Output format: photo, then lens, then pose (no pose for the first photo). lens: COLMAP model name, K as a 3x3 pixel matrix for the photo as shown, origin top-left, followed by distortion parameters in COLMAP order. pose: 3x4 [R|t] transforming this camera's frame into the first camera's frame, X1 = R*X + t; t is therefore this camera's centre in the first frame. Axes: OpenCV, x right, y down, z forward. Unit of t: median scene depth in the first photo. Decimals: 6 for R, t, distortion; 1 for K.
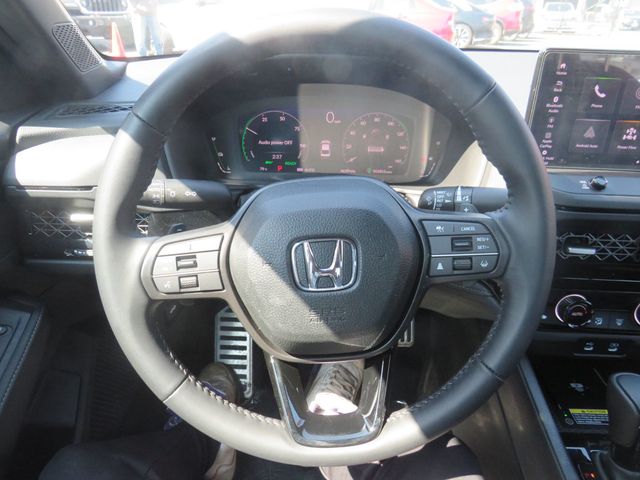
lens RADIAL K [[458.9, 0, 306.5], [0, 458.9, 239.6], [0, 0, 1]] dist [-0.051235, 0.035398]
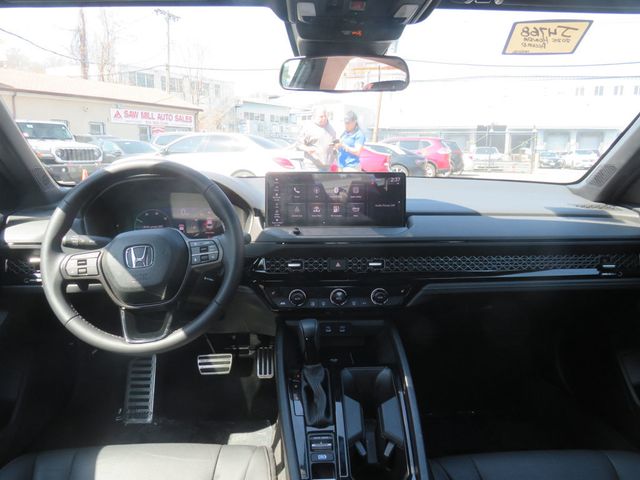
lens RADIAL K [[460.8, 0, 320.0], [0, 460.8, 240.0], [0, 0, 1]] dist [-0.051186, -0.000256]
pose [[0.994743, -0.031373, 0.097482, 0.501133], [0.057734, 0.958024, -0.280816, 0.466315], [-0.084580, 0.284968, 0.954798, -0.920070]]
